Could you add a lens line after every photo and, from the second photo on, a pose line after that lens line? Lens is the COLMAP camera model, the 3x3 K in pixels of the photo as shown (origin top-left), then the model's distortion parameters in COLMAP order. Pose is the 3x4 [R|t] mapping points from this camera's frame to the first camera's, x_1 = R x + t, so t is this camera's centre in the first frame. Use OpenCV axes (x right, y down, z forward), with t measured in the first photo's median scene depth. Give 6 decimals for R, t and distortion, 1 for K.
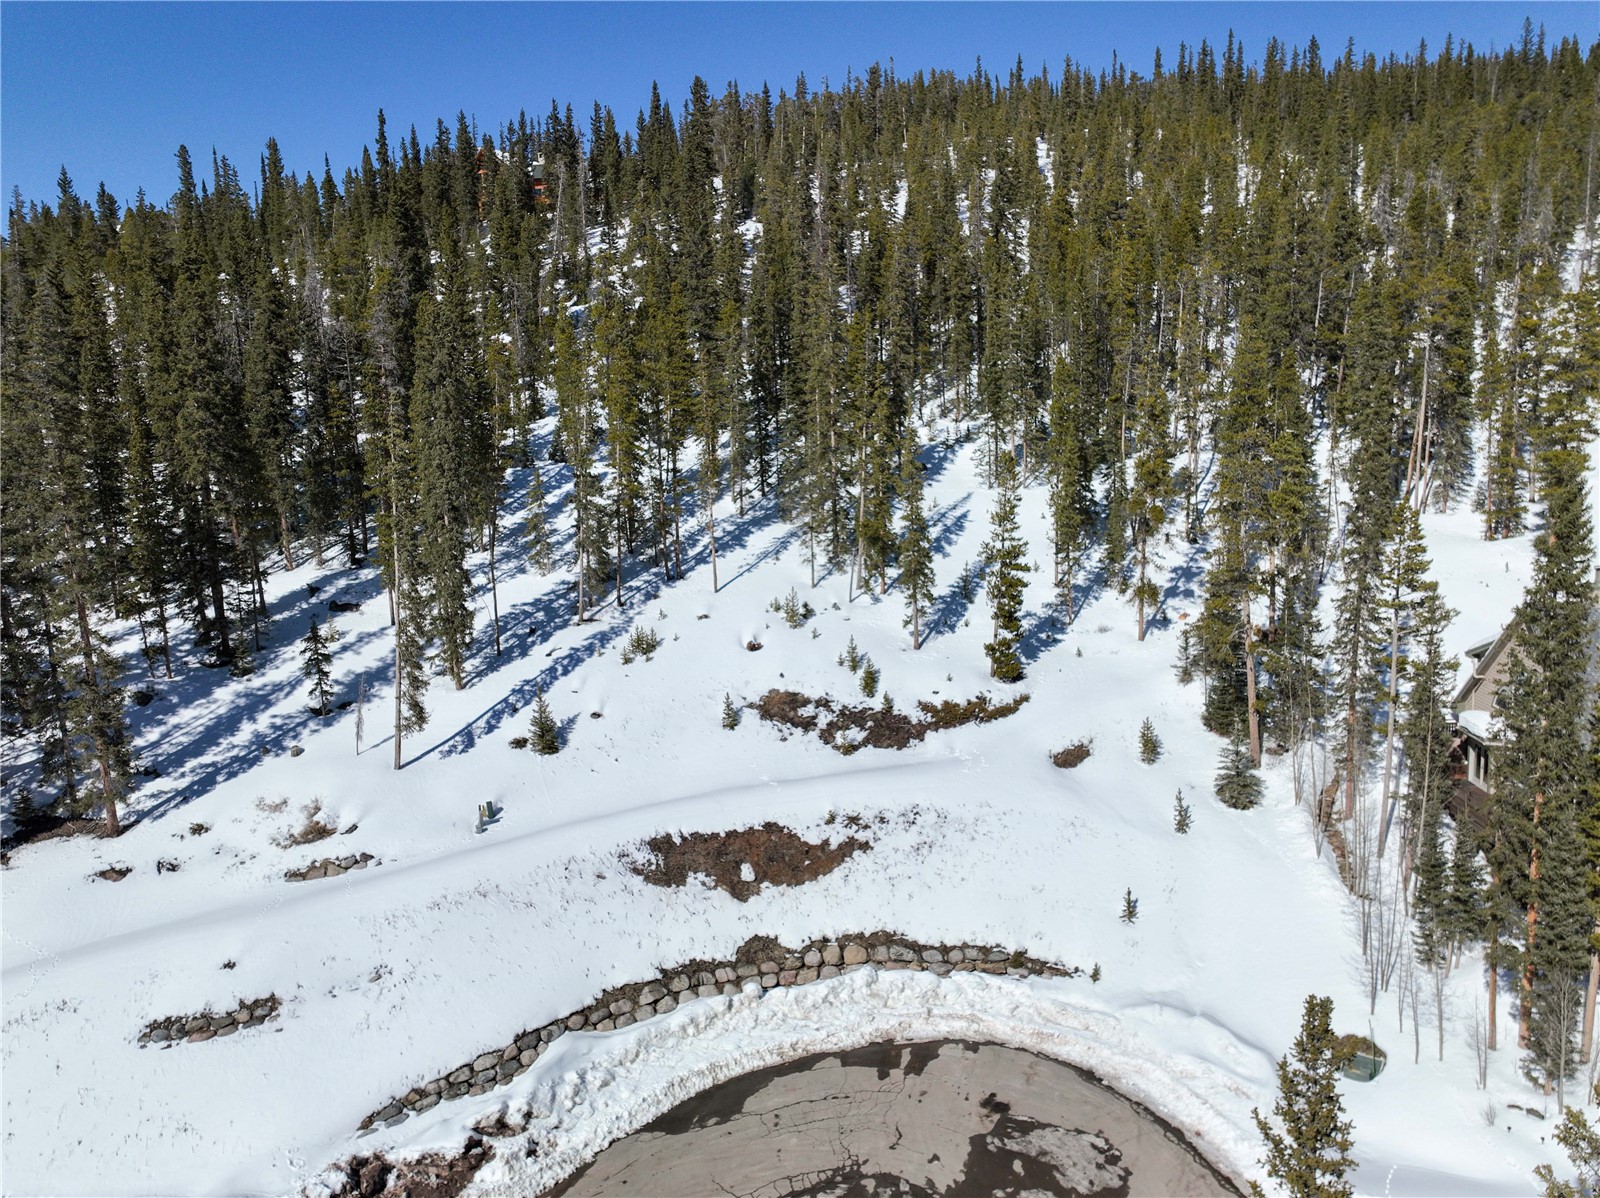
lens RADIAL K [[1037.4, 0, 800.0], [0, 1037.4, 599.0], [0, 0, 1]] dist [-0.001509, 0.002821]
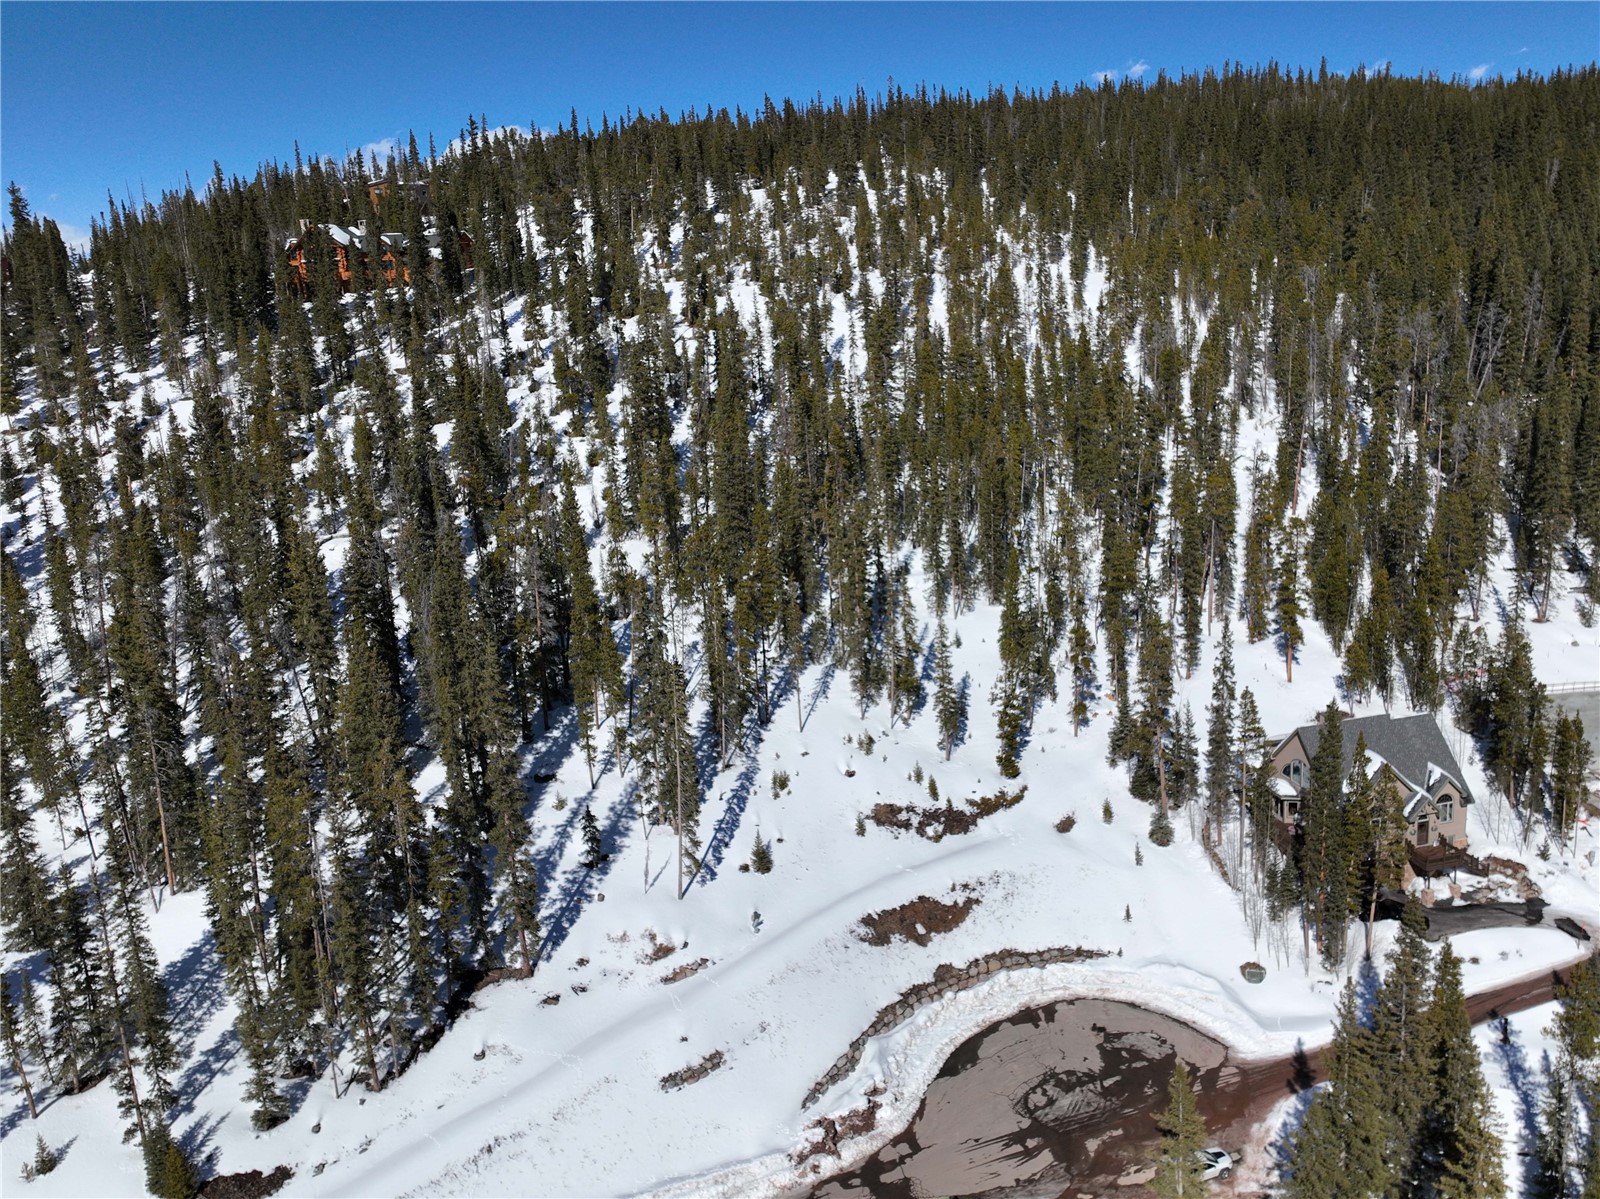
lens RADIAL K [[1133.7, 0, 800.0], [0, 1133.7, 599.5], [0, 0, 1]] dist [-0.001482, 0.004202]
pose [[0.955960, -0.091817, 0.278766, -0.701208], [0.075438, 0.994764, 0.068948, -0.413758], [-0.283637, -0.044882, 0.957881, -0.697463]]
